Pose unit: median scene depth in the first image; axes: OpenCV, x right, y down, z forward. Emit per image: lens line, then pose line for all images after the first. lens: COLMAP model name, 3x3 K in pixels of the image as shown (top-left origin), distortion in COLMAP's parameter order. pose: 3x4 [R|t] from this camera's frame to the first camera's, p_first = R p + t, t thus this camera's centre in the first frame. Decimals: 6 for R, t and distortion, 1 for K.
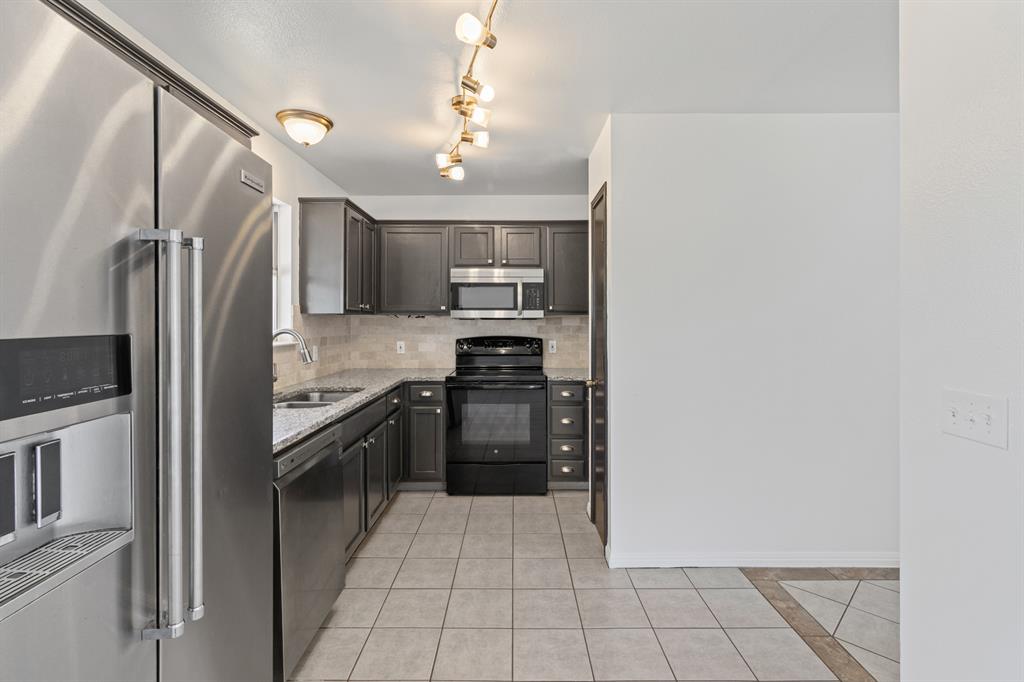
lens RADIAL K [[475.2, 0, 509.1], [0, 475.2, 320.2], [0, 0, 1]] dist [-0.002828, -0.000810]
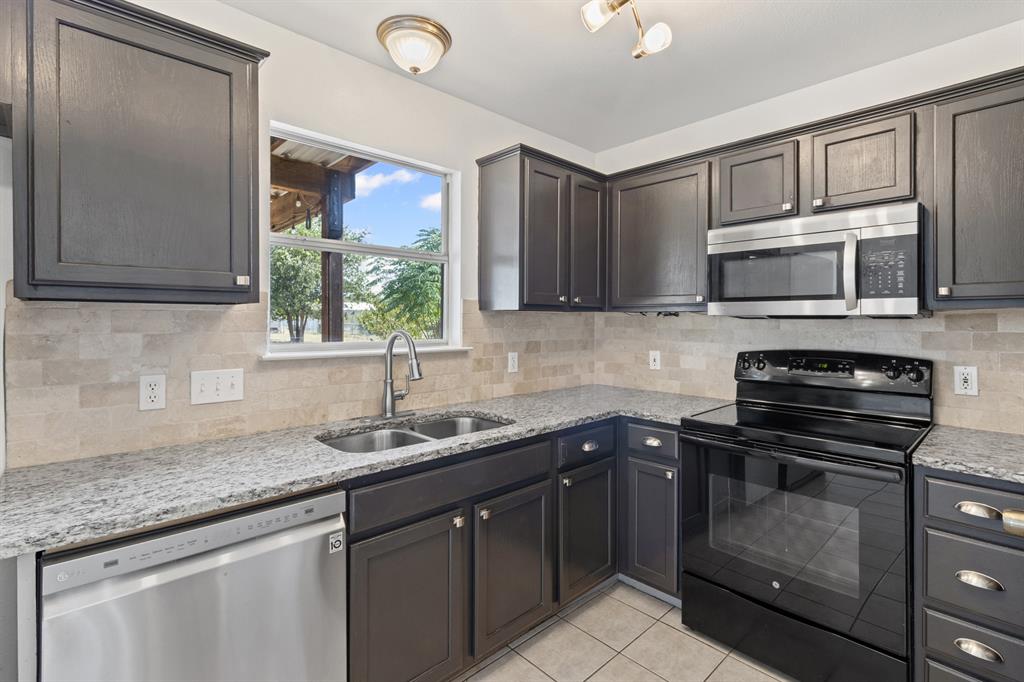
lens RADIAL K [[475.2, 0, 509.1], [0, 475.2, 320.2], [0, 0, 1]] dist [-0.002828, -0.000810]
pose [[0.689914, 0.002980, -0.723885, 0.128574], [-0.003021, 0.999995, 0.001237, 0.000706], [0.723885, 0.001333, 0.689919, 0.428001]]
